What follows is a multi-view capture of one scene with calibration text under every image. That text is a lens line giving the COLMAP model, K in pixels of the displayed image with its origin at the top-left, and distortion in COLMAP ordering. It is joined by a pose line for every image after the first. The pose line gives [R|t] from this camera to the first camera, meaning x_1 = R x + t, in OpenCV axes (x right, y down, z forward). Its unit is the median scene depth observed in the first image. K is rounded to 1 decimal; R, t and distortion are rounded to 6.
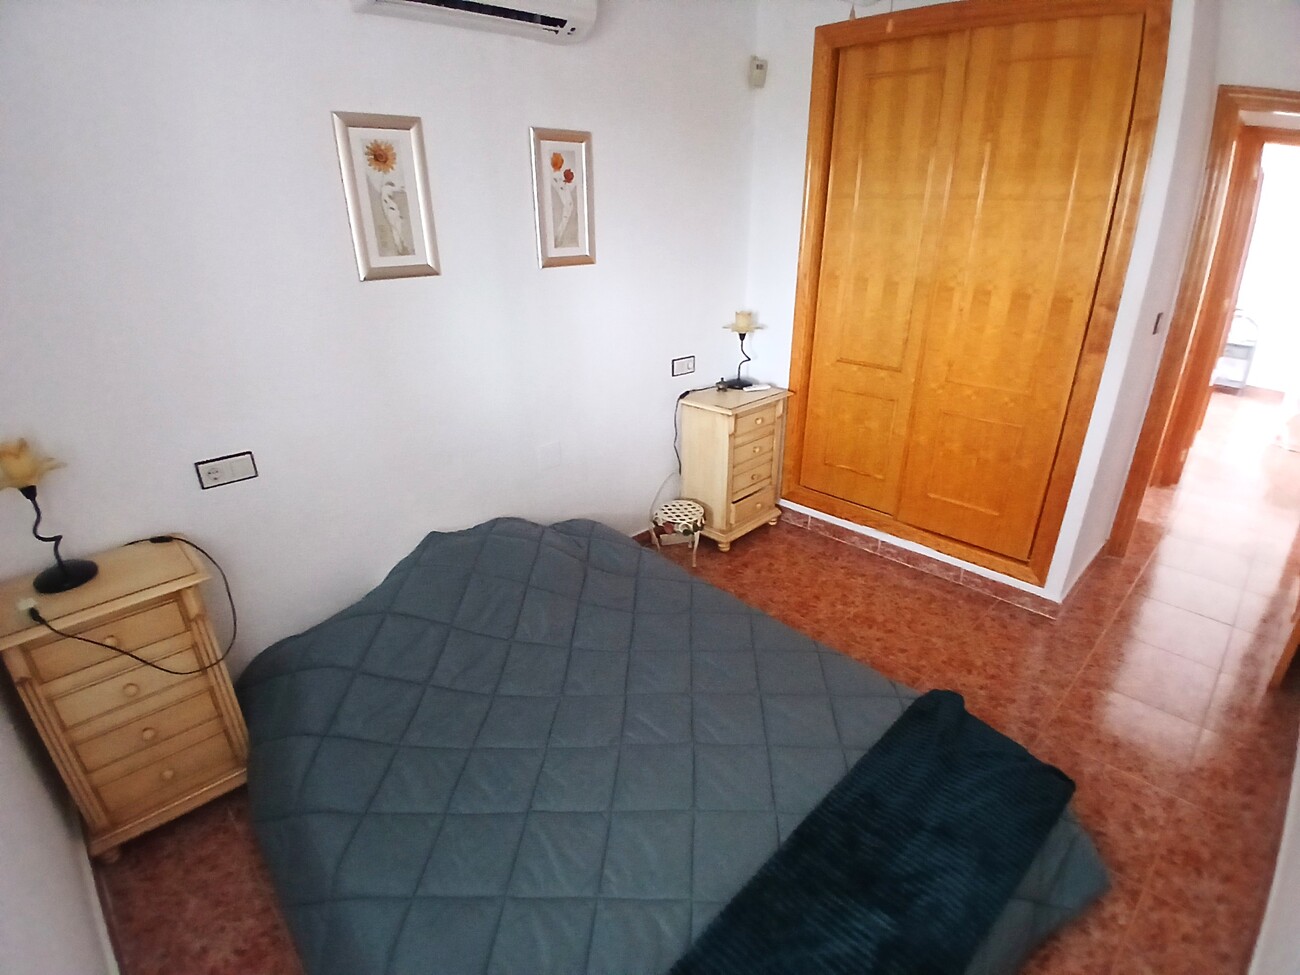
lens RADIAL K [[649.6, 0, 650.0], [0, 649.6, 487.5], [0, 0, 1]] dist [0.001290, -0.041507]
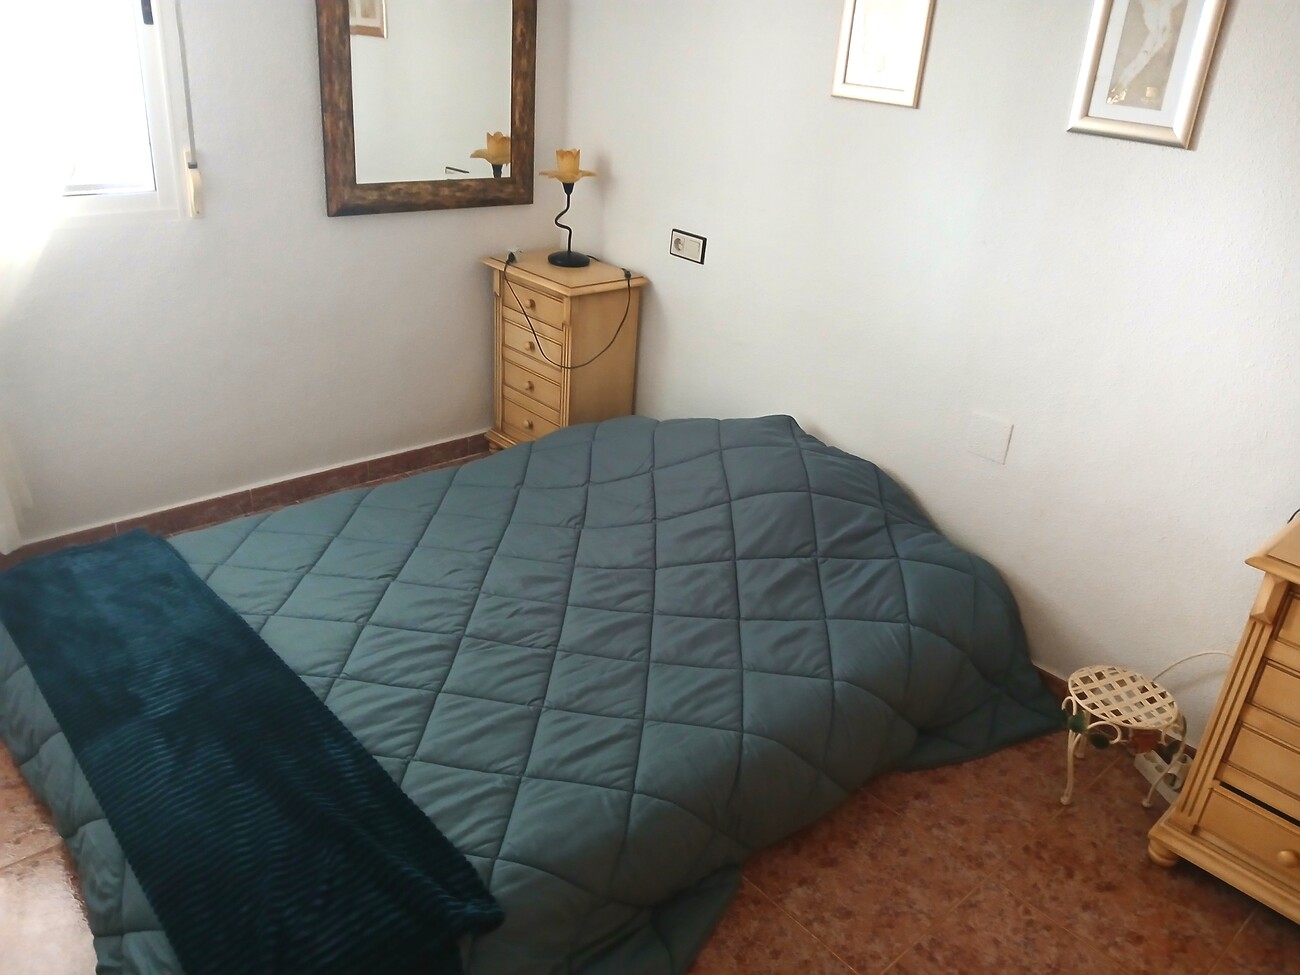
lens RADIAL K [[976.3, 0, 650.0], [0, 976.3, 487.5], [0, 0, 1]] dist [-0.001099, -0.003139]
pose [[-0.012980, 0.466211, -0.884578, 1.096008], [-0.450543, 0.787034, 0.421412, -0.413091], [0.892660, 0.404011, 0.199833, 0.880415]]
